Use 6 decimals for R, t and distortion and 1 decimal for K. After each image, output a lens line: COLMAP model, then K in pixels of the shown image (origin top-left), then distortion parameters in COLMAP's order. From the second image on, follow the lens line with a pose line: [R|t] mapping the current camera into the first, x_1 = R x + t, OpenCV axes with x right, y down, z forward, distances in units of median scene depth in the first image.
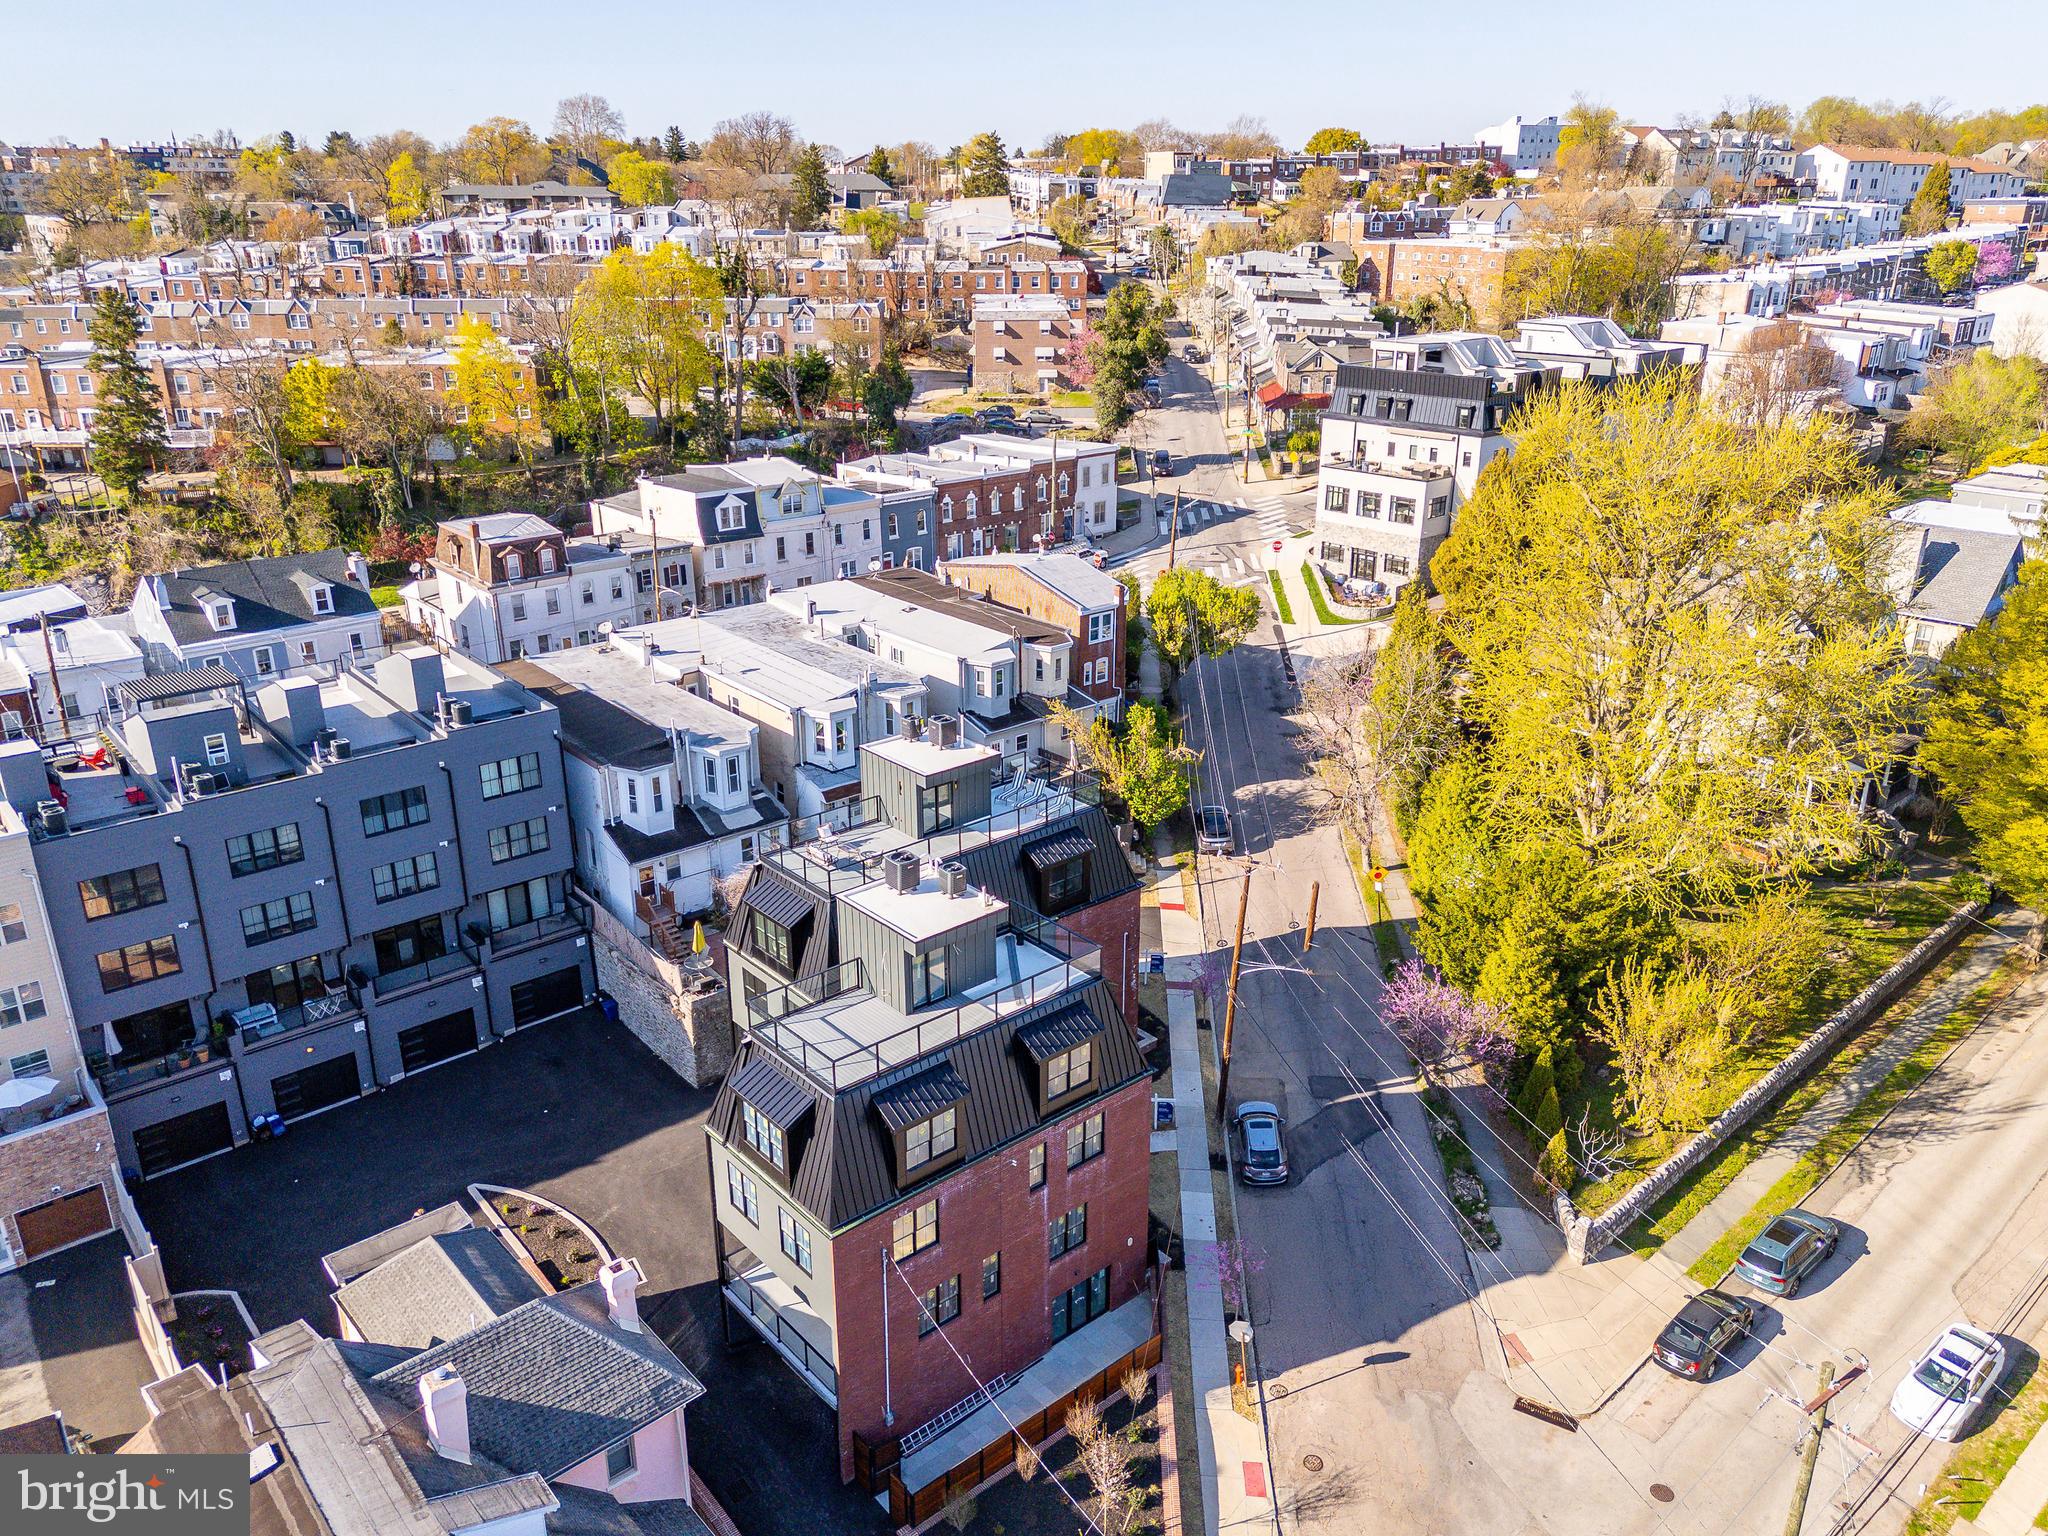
lens RADIAL K [[1515.6, 0, 1015.9], [0, 1515.6, 774.1], [0, 0, 1]] dist [0.070086, -0.041331]
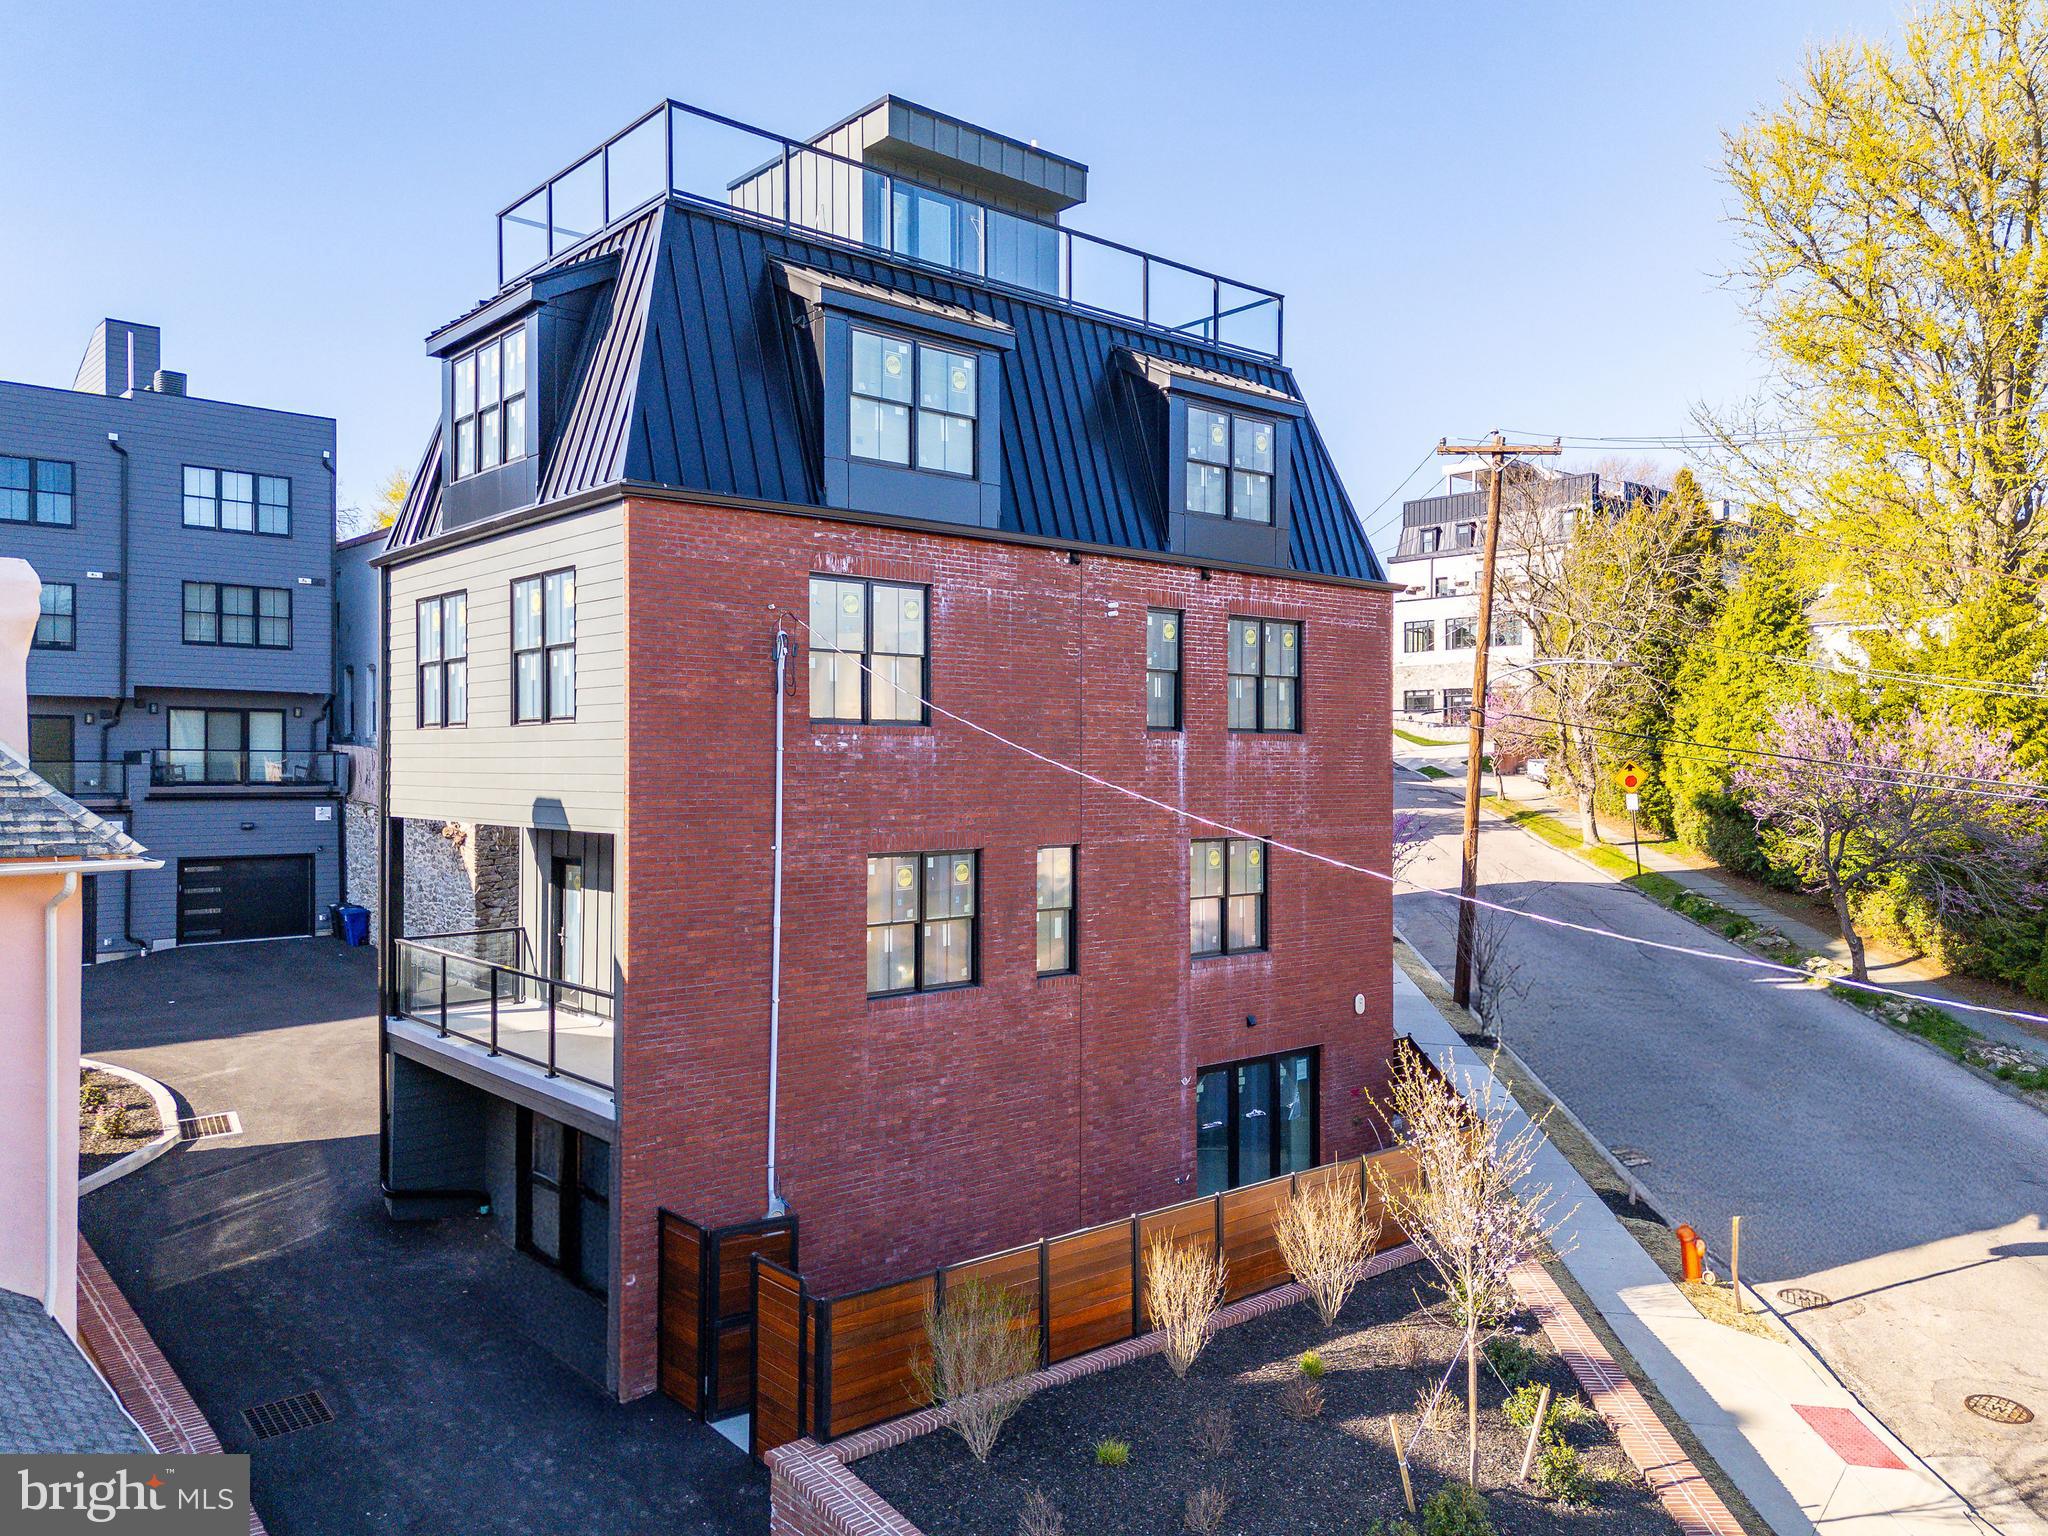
lens RADIAL K [[1515.6, 0, 1018.9], [0, 1515.6, 759.5], [0, 0, 1]] dist [0.070086, -0.041331]
pose [[0.999953, 0.004823, 0.008393, -0.021402], [-0.001425, 0.930928, -0.365201, 0.317327], [-0.009574, 0.365172, 0.930891, 0.450265]]
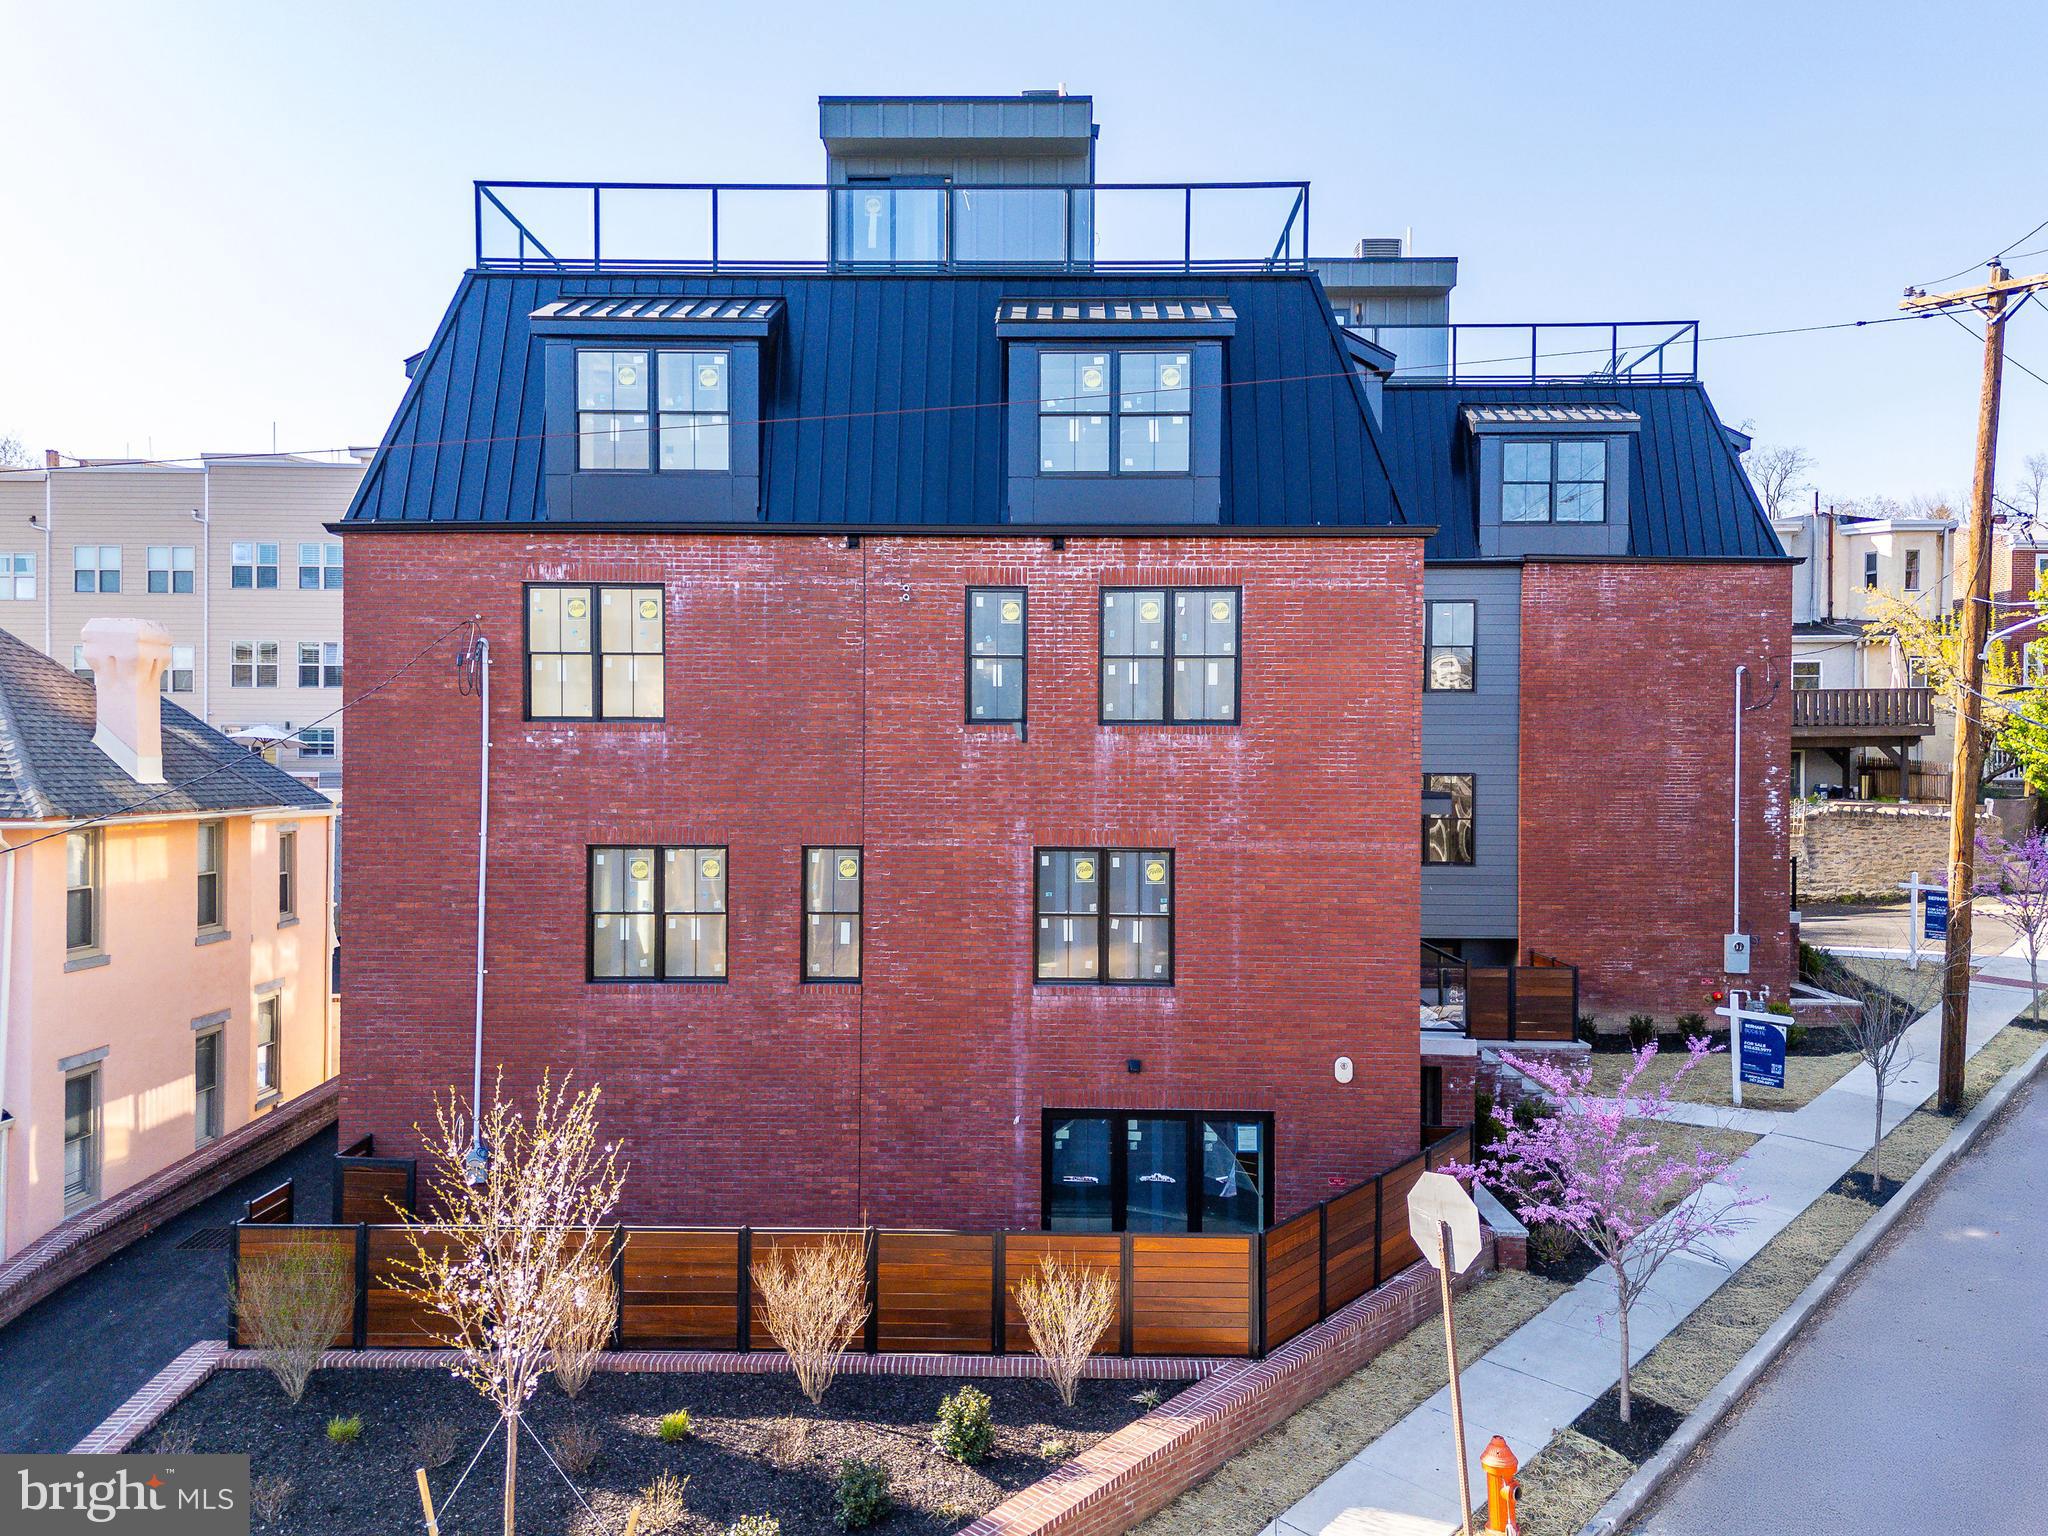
lens RADIAL K [[1515.6, 0, 1022.3], [0, 1515.6, 762.6], [0, 0, 1]] dist [0.070086, -0.041331]
pose [[0.749253, 0.008802, -0.662226, 0.195263], [-0.247849, 0.930979, -0.268046, 0.278505], [0.614159, 0.364966, 0.699720, 0.547514]]
